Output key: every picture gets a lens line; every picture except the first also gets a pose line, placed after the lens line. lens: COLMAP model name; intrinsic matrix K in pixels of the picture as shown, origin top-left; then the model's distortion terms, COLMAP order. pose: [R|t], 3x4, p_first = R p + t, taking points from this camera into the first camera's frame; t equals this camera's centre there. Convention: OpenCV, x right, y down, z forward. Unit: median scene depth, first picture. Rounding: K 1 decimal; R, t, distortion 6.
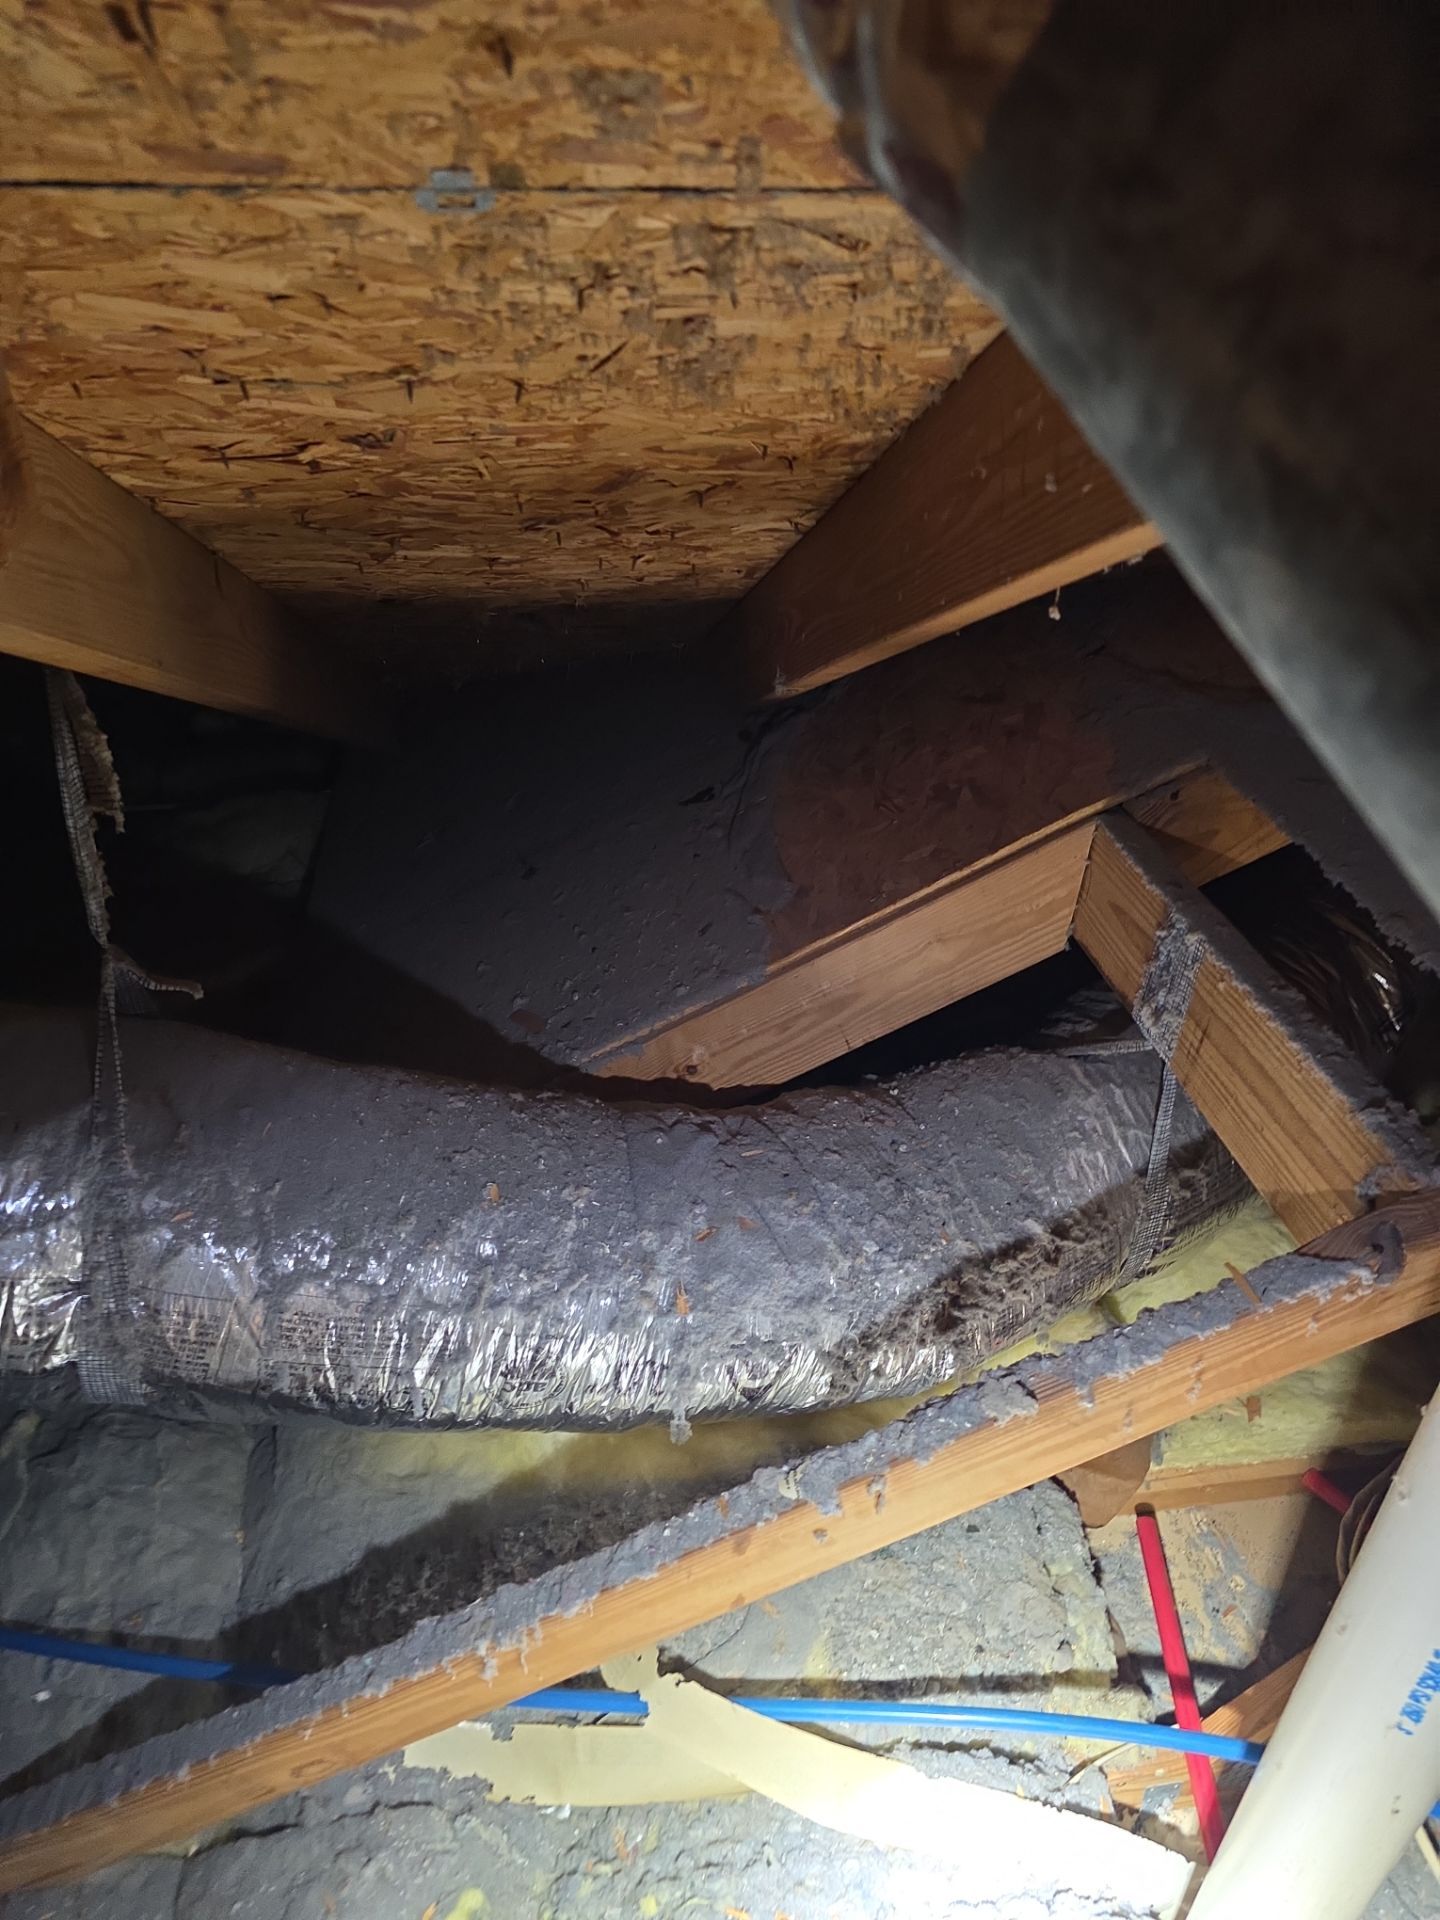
lens RADIAL K [[1281.5, 0, 691.7], [0, 1281.5, 949.9], [0, 0, 1]] dist [0.033445, -0.042222]
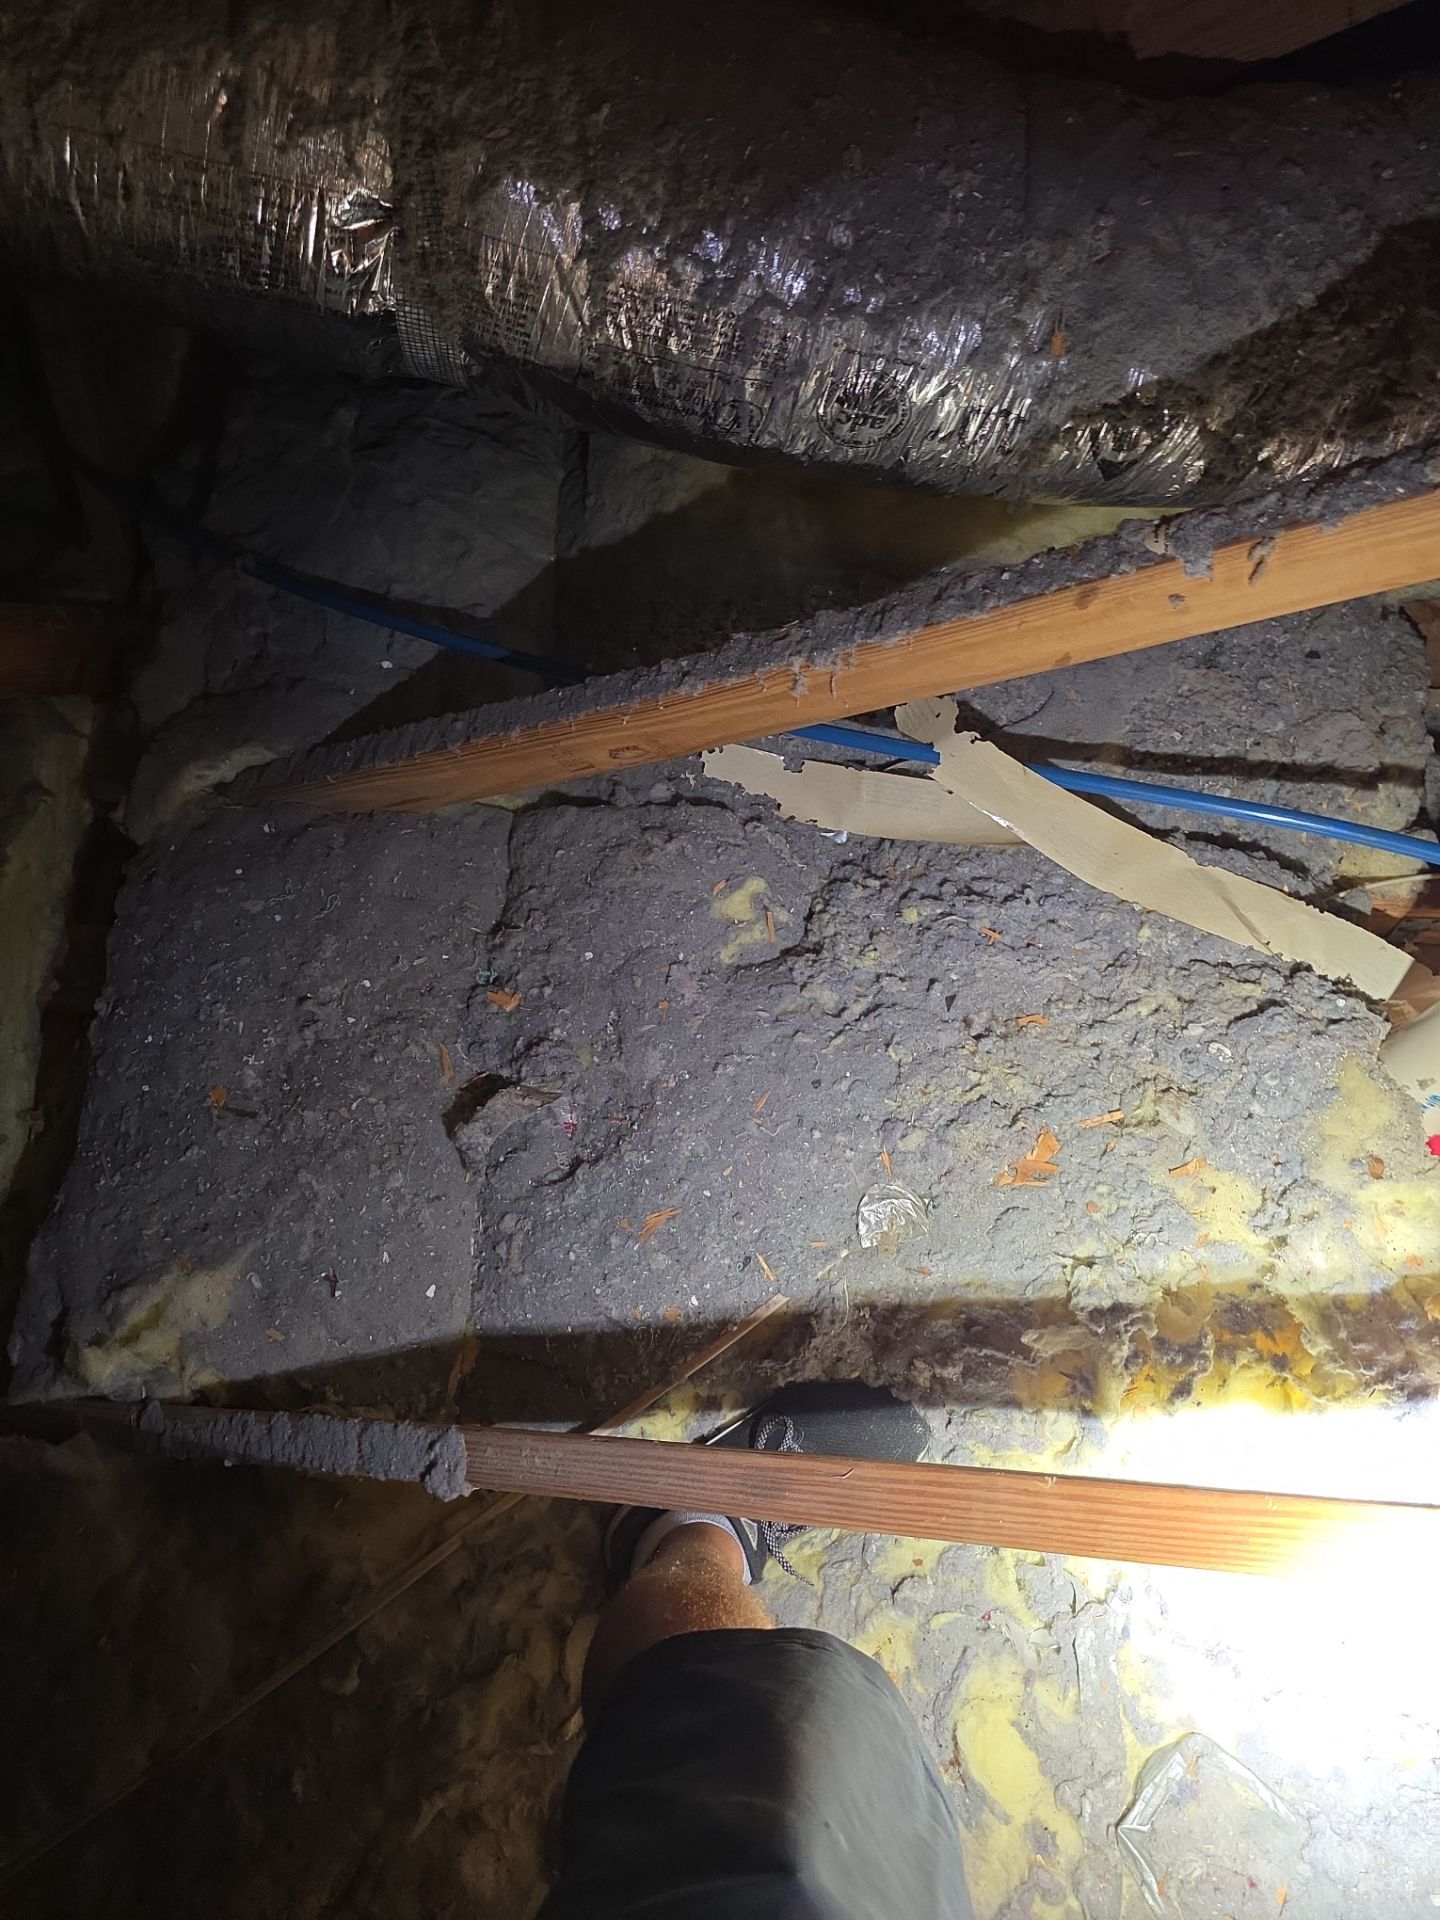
lens RADIAL K [[1281.5, 0, 682.0], [0, 1281.5, 984.3], [0, 0, 1]] dist [0.033445, -0.042222]
pose [[0.971764, 0.182442, -0.149633, -0.046115], [-0.056918, 0.796676, 0.601720, 0.122650], [0.228988, -0.576213, 0.784565, 0.041578]]
